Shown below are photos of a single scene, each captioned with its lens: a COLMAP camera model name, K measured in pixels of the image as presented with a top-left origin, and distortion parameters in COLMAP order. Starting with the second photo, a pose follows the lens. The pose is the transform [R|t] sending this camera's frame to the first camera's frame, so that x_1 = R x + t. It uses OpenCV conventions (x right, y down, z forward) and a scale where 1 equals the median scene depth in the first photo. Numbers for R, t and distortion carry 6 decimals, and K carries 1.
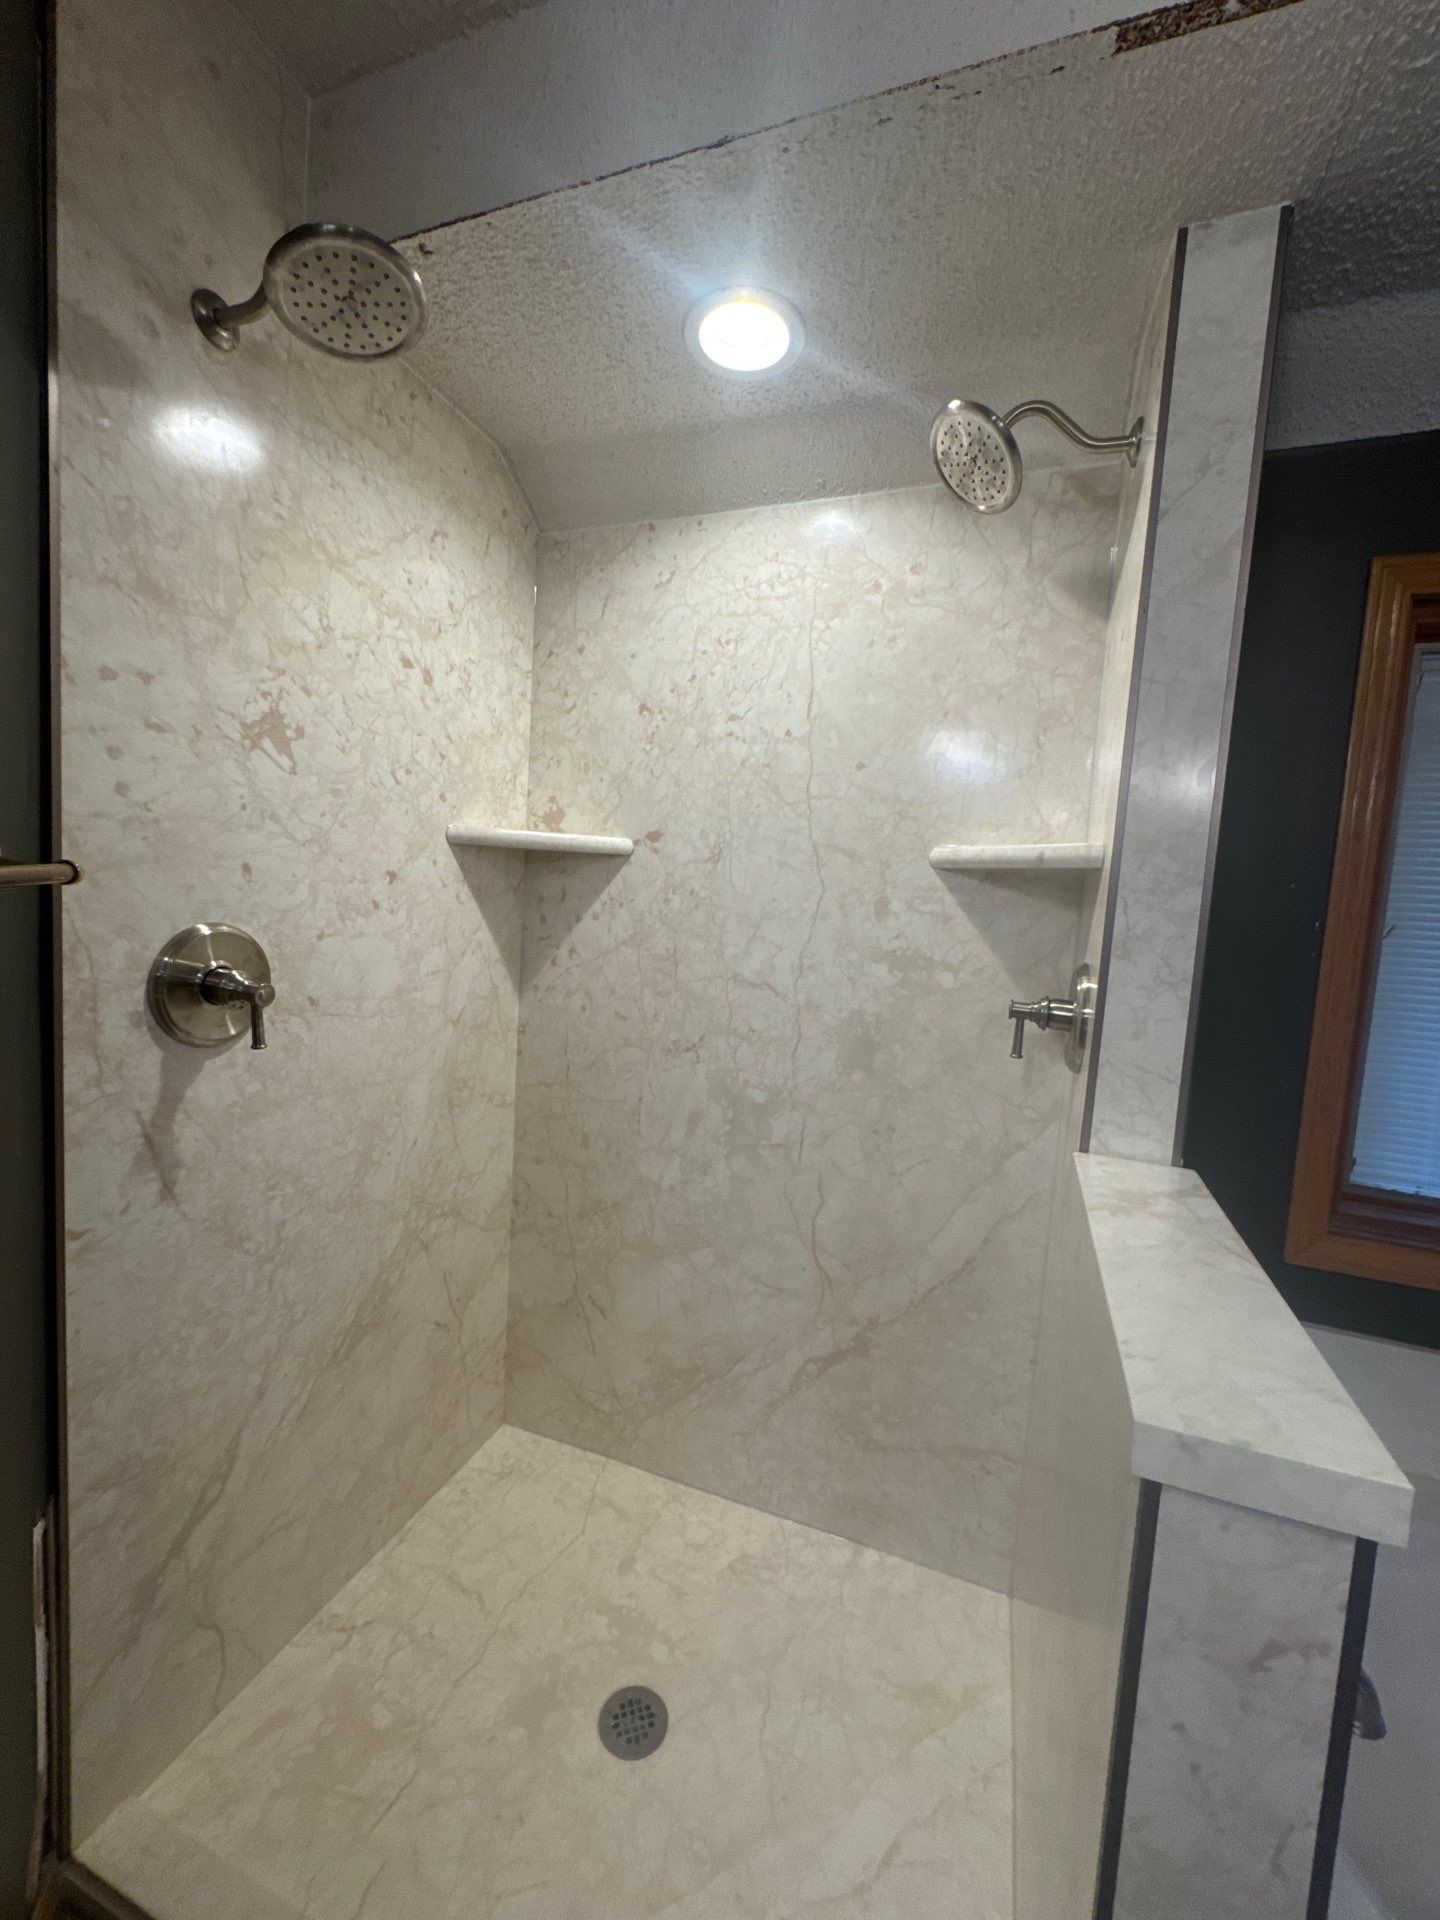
lens RADIAL K [[764.8, 0, 720.9], [0, 764.8, 957.1], [0, 0, 1]] dist [-0.004022, 0.000434]
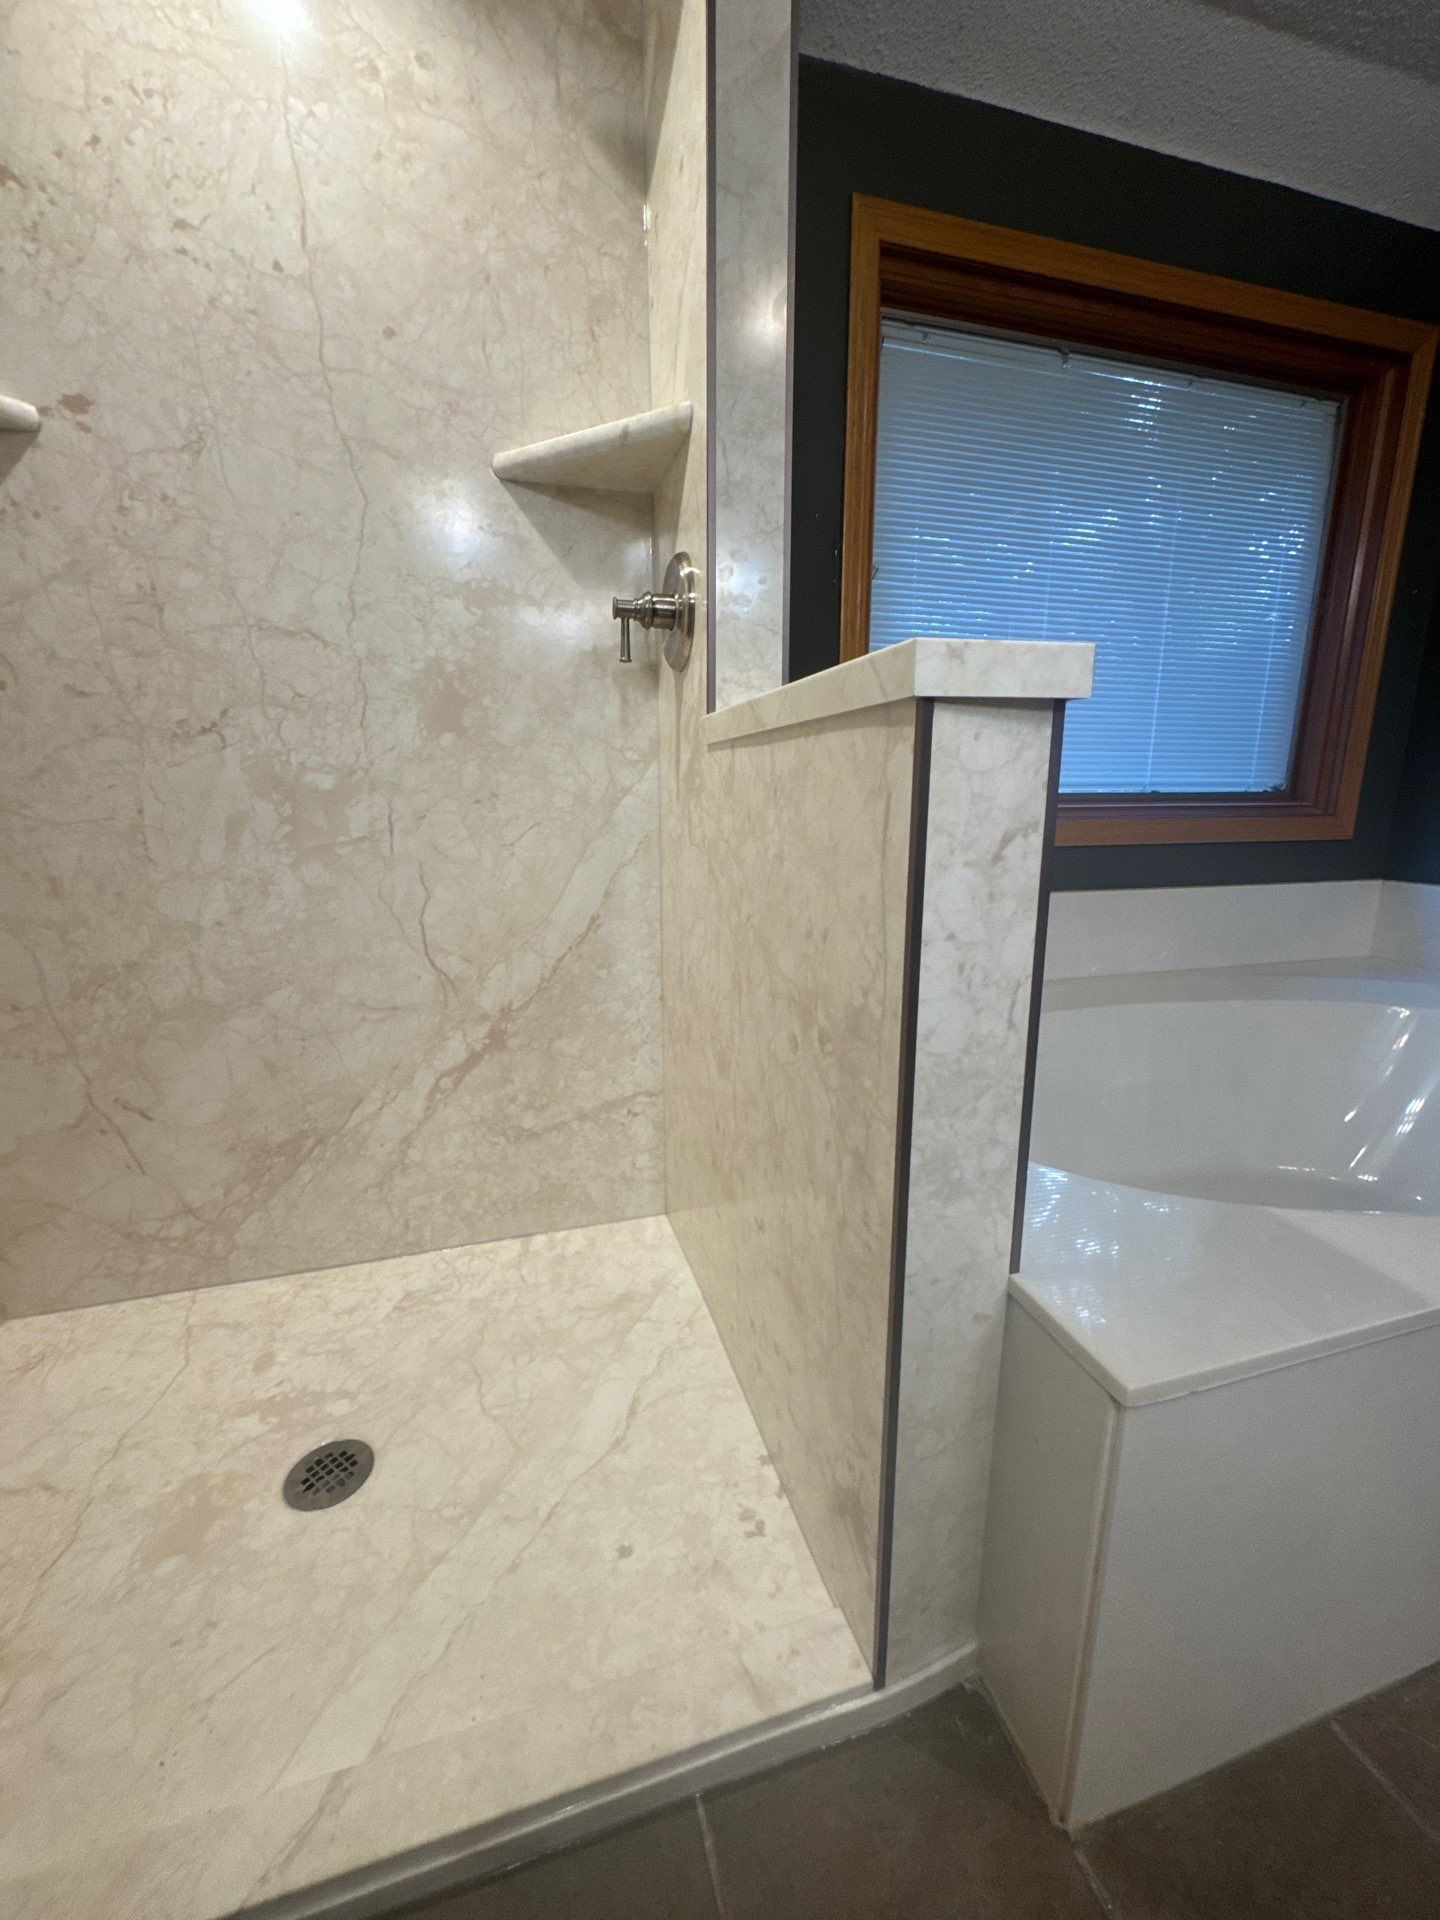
lens RADIAL K [[764.8, 0, 718.8], [0, 764.8, 958.8], [0, 0, 1]] dist [-0.004022, 0.000434]
pose [[0.800014, -0.188446, 0.569619, -0.123771], [0.101860, 0.978272, 0.180580, 0.290988], [-0.591271, -0.086445, 0.801826, 0.101693]]
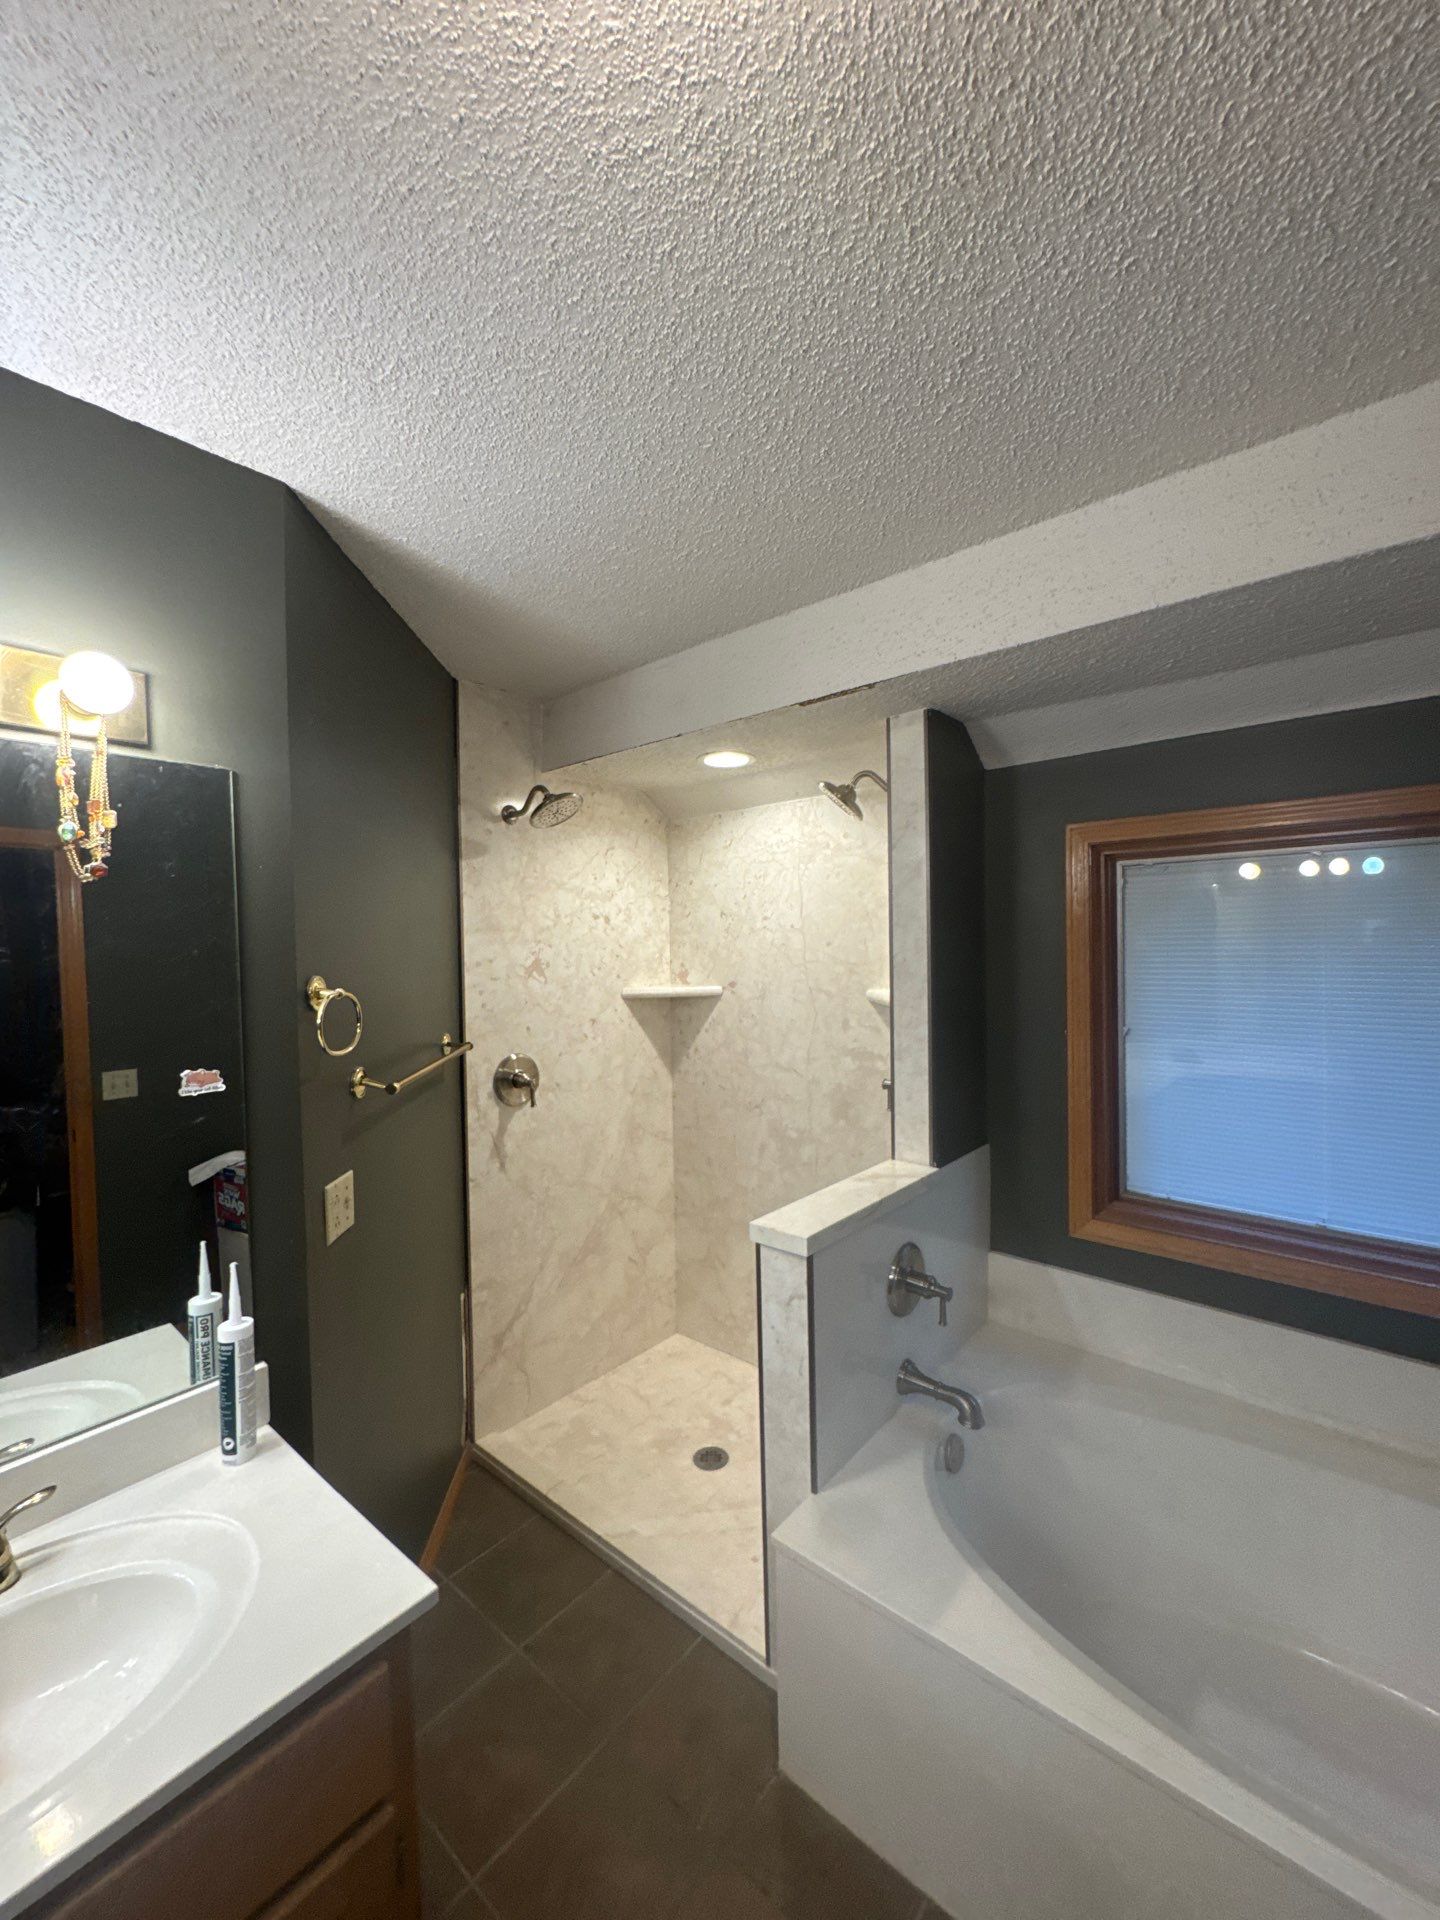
lens RADIAL K [[764.8, 0, 719.6], [0, 764.8, 959.3], [0, 0, 1]] dist [-0.004022, 0.000434]
pose [[0.933827, -0.070777, -0.350654, 0.580422], [0.045318, 0.995740, -0.080297, -0.087347], [0.354843, 0.059092, 0.933056, -0.752273]]
